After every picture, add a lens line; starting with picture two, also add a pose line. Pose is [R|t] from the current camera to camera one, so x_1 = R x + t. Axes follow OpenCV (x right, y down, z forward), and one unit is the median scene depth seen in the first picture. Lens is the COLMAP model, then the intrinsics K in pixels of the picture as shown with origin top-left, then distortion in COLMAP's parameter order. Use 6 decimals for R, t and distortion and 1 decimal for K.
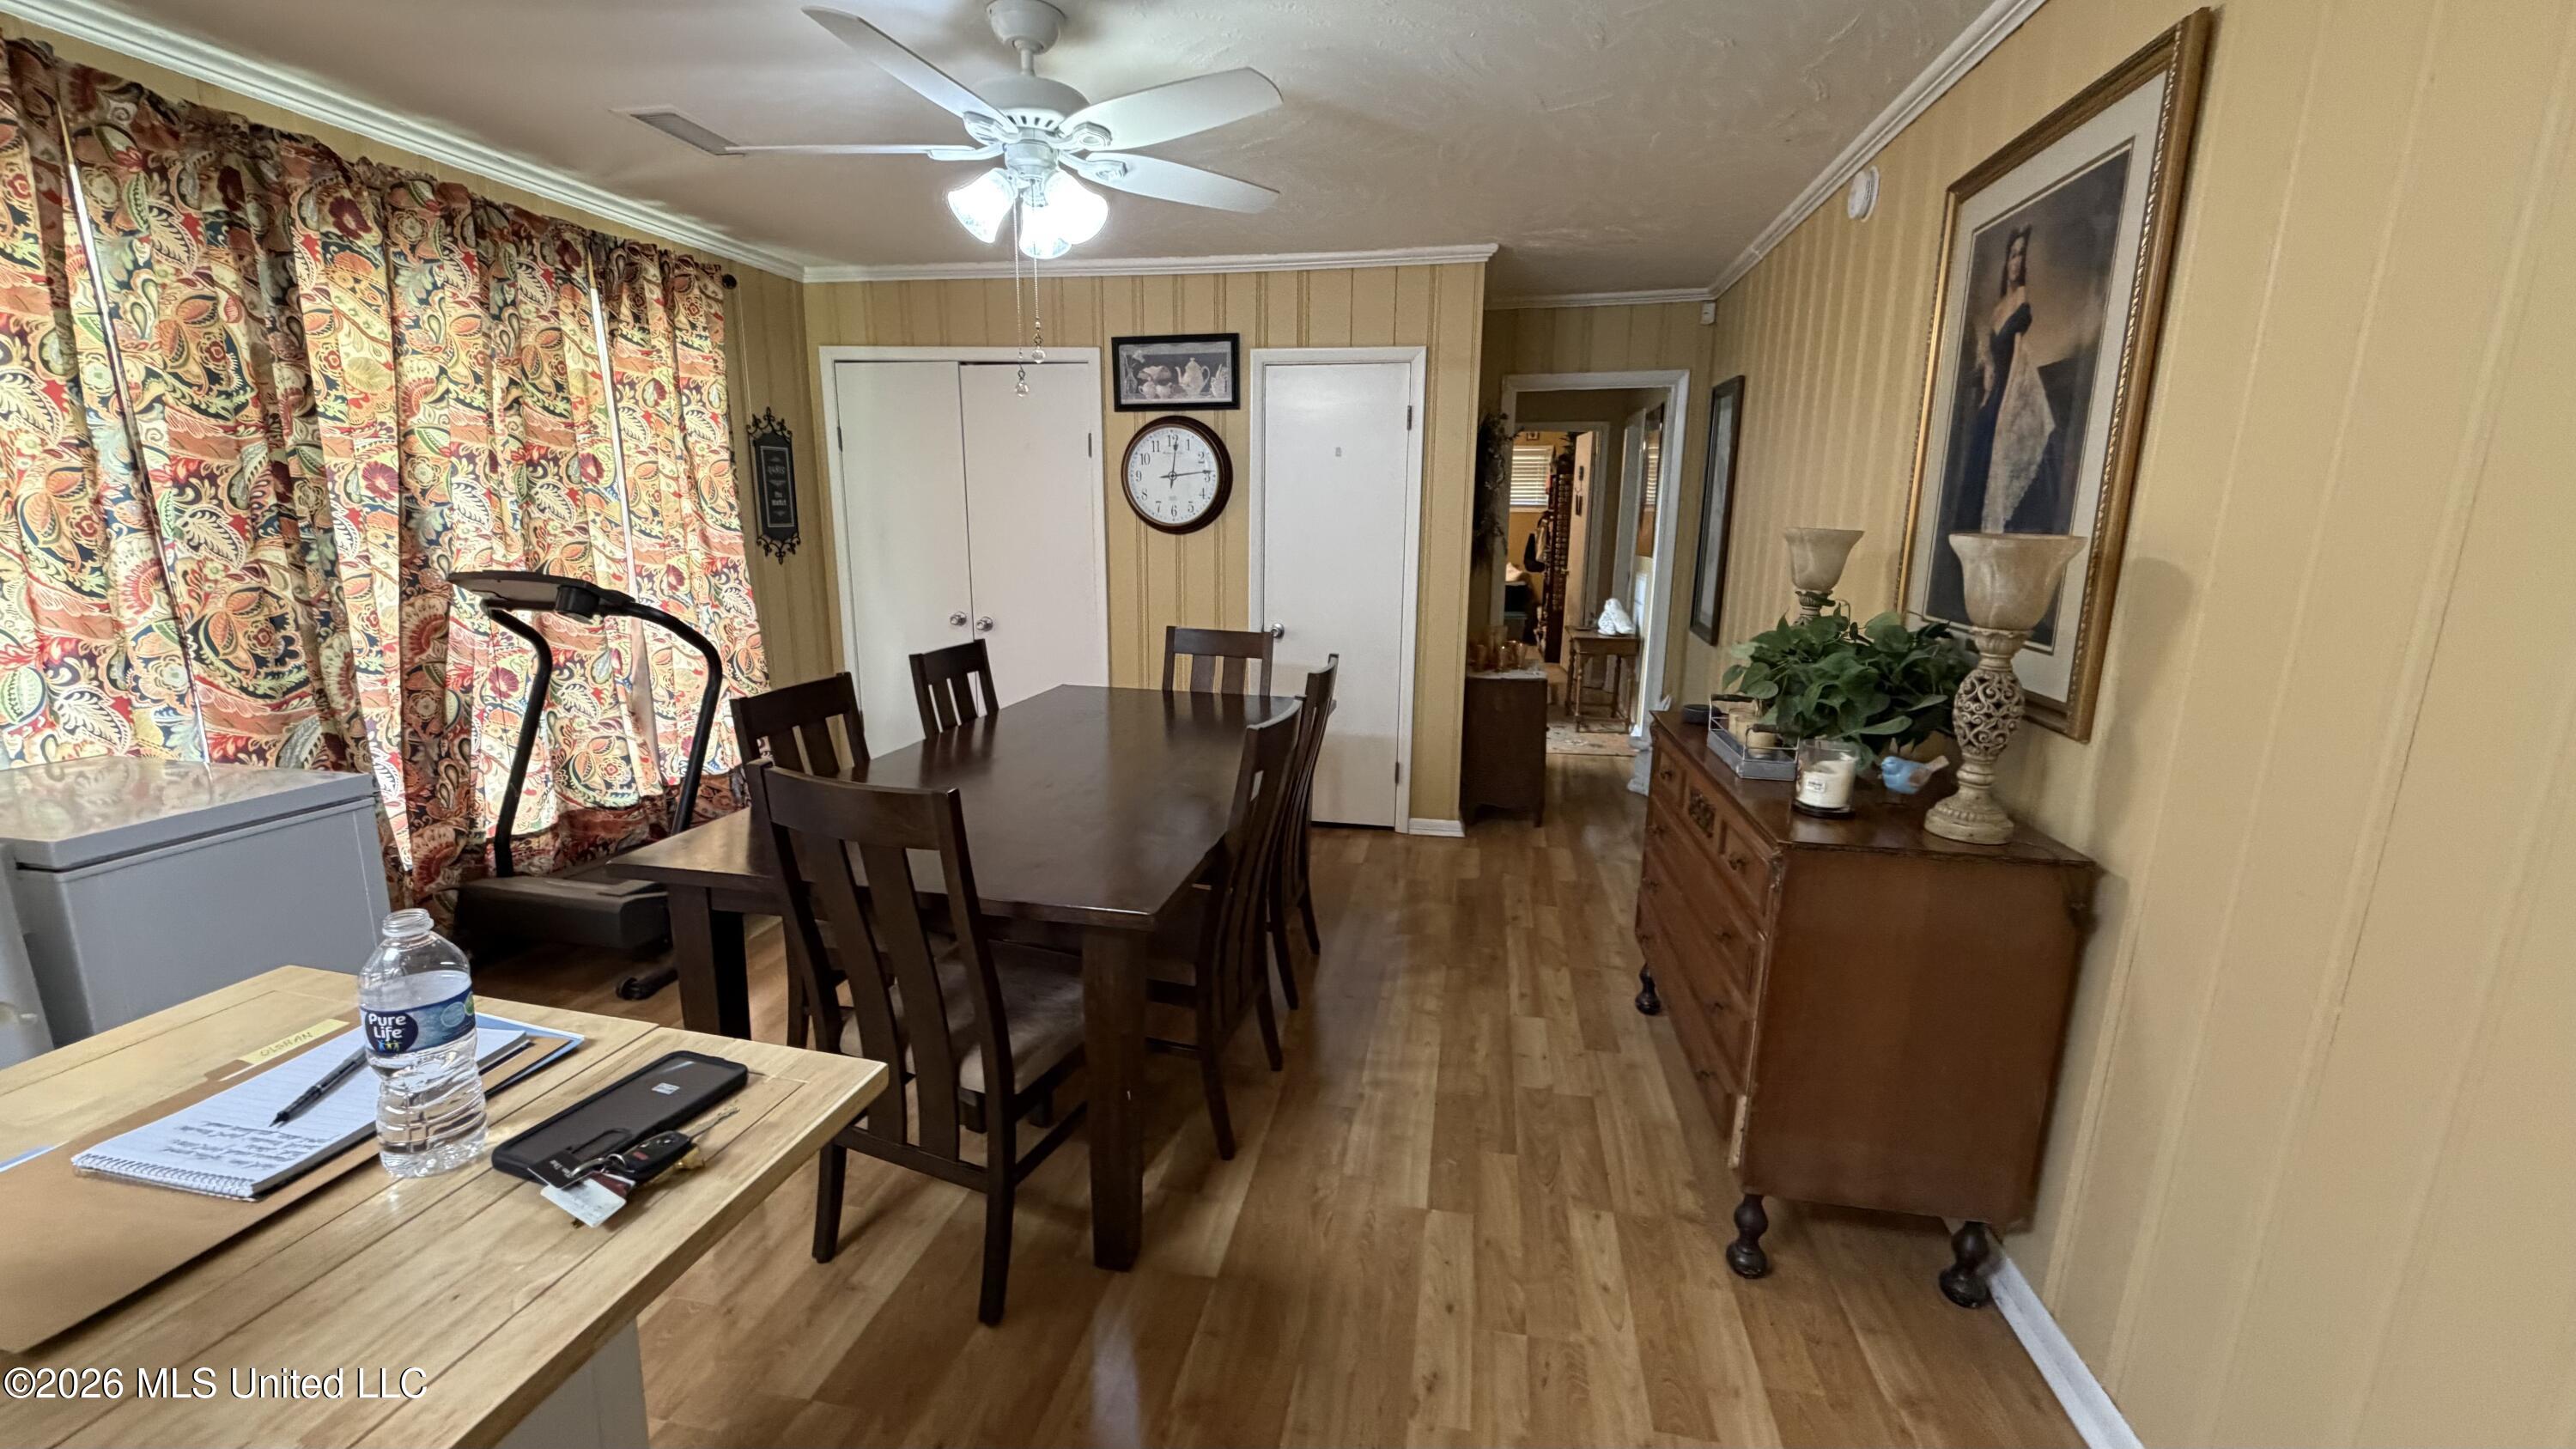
lens RADIAL K [[1025.3, 0, 1287.4], [0, 1025.3, 723.9], [0, 0, 1]] dist [-0.000084, -0.000511]
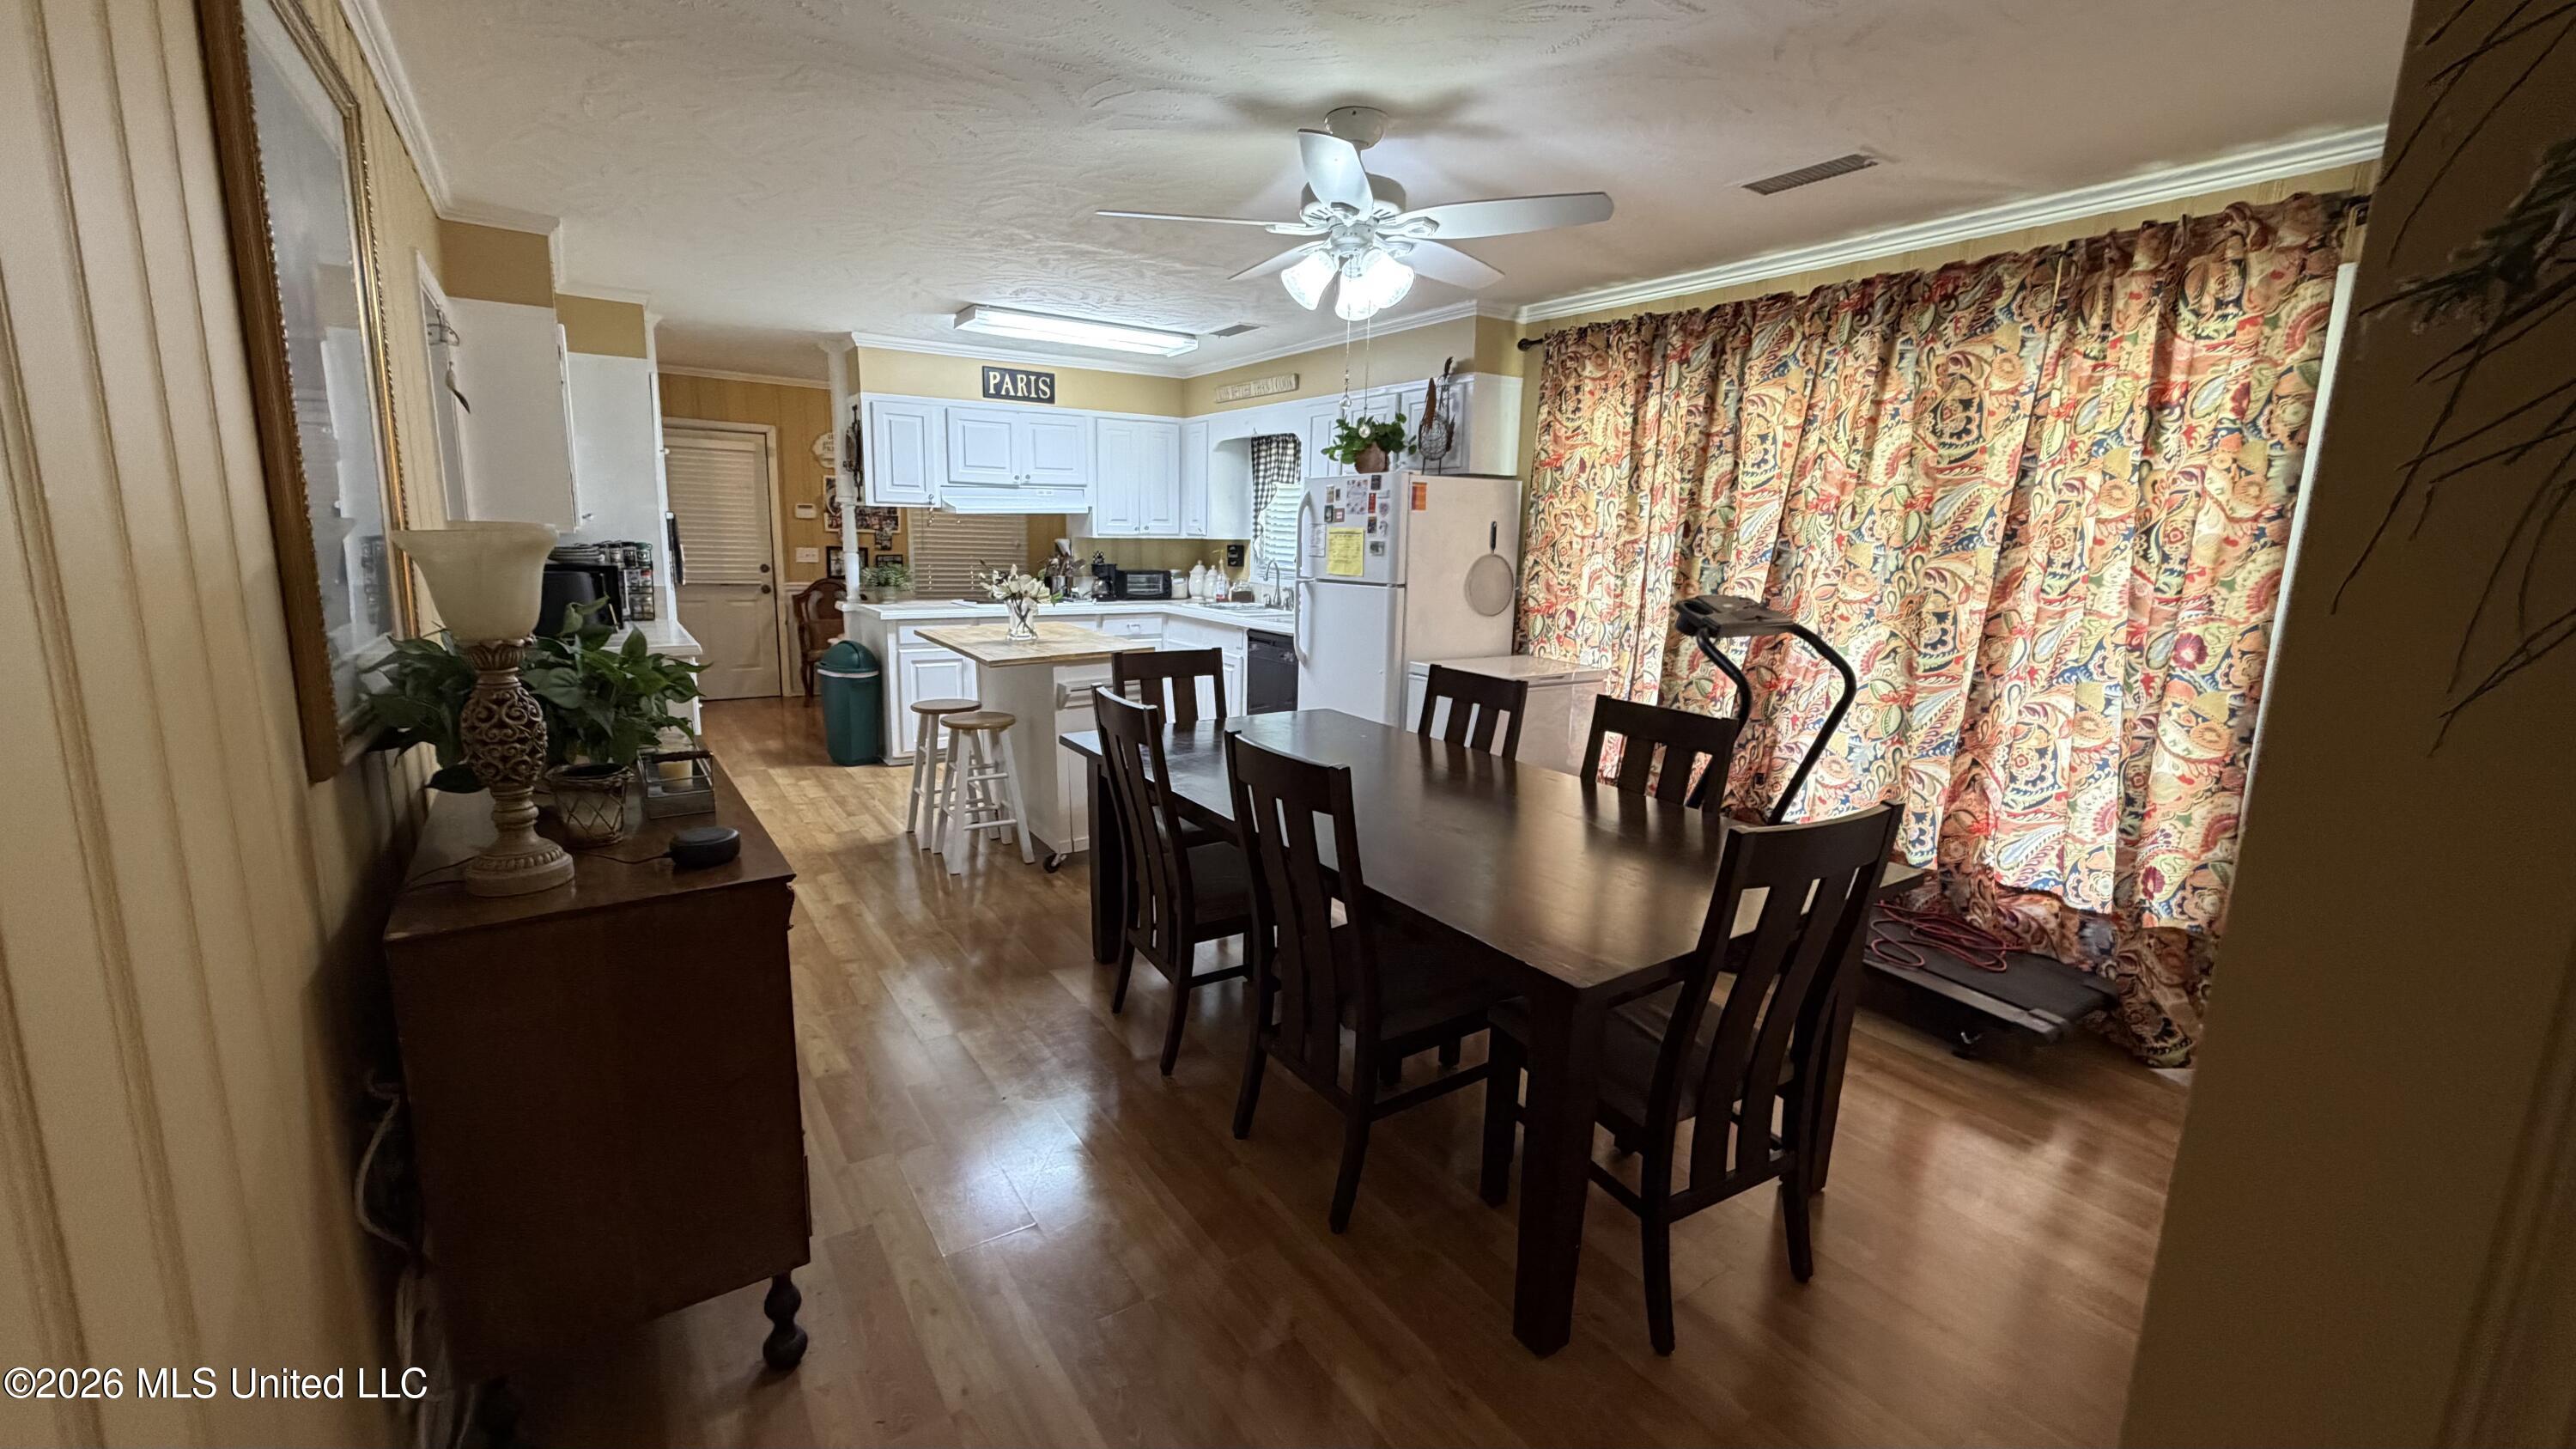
lens RADIAL K [[1025.3, 0, 1281.1], [0, 1025.3, 720.7], [0, 0, 1]] dist [-0.000084, -0.000511]
pose [[-0.713228, 0.099062, -0.693896, 0.430190], [-0.175042, 0.933424, 0.313176, -0.244609], [0.678723, 0.344827, -0.648405, 1.196895]]
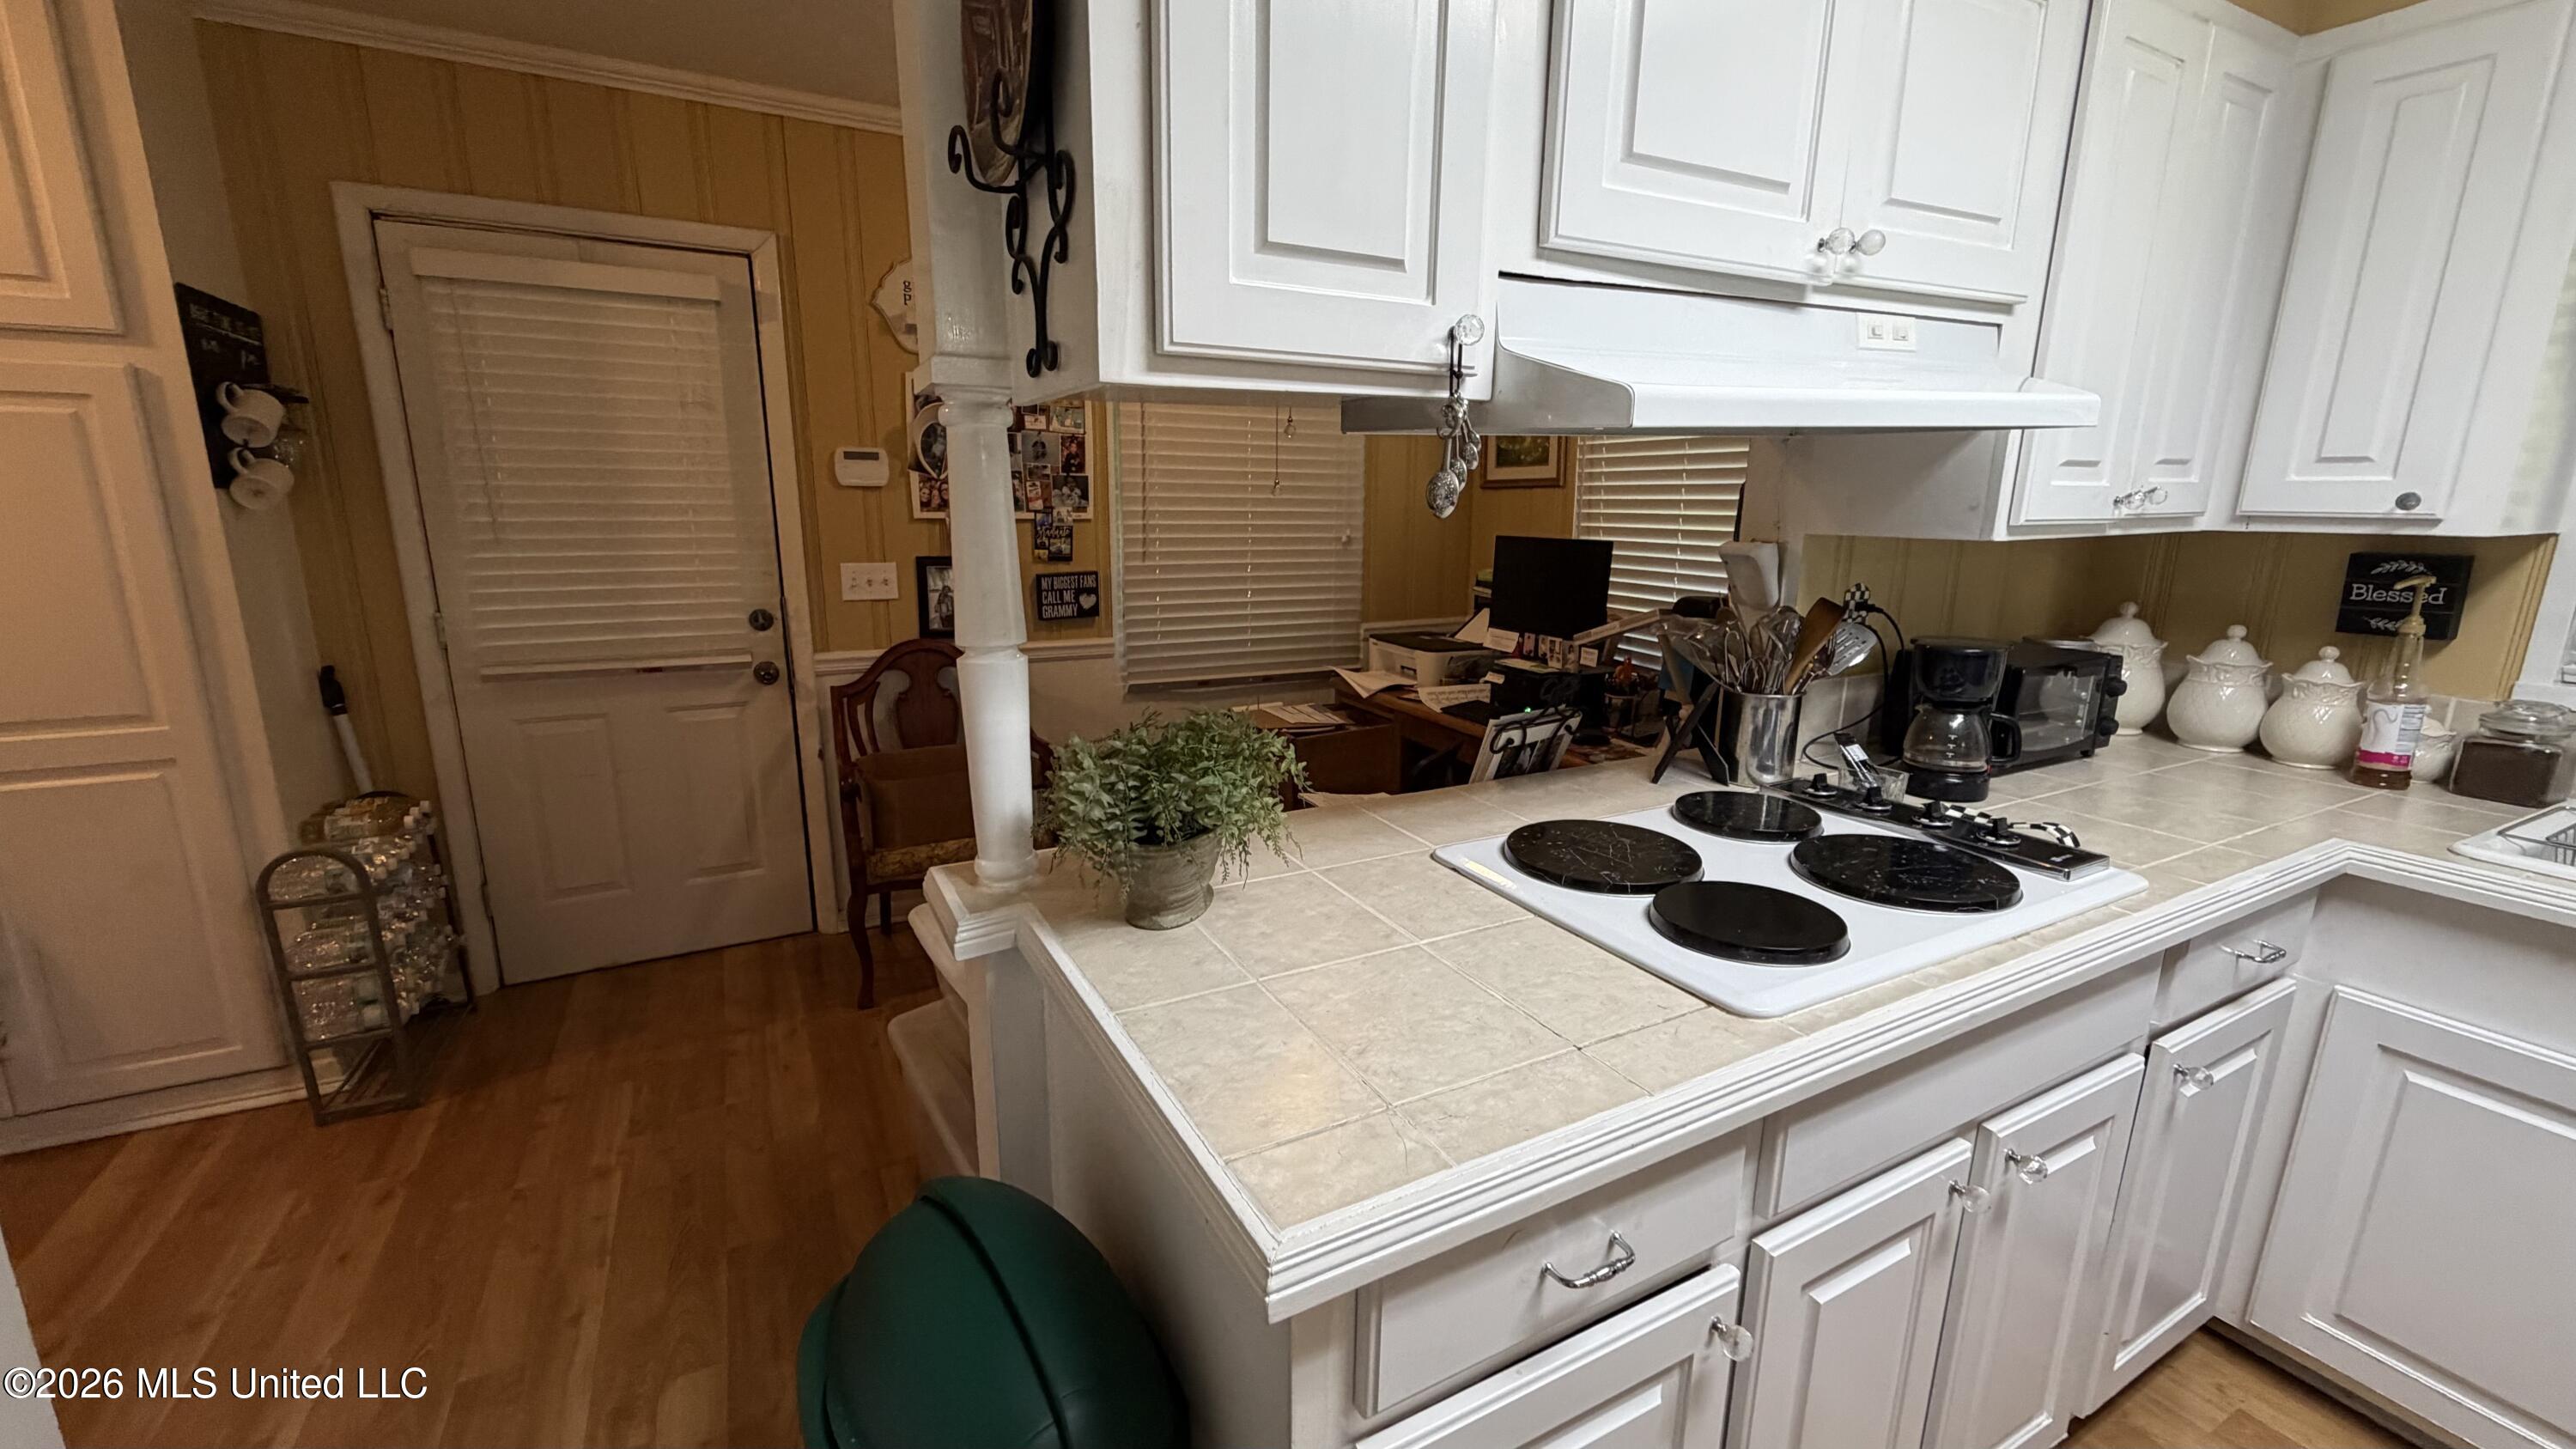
lens RADIAL K [[1025.3, 0, 1275.4], [0, 1025.3, 720.2], [0, 0, 1]] dist [-0.000084, -0.000511]
pose [[-0.782665, 0.119691, -0.610827, -0.142743], [-0.141264, 0.921575, 0.361586, 0.043855], [0.606201, 0.369289, -0.704376, -0.208566]]
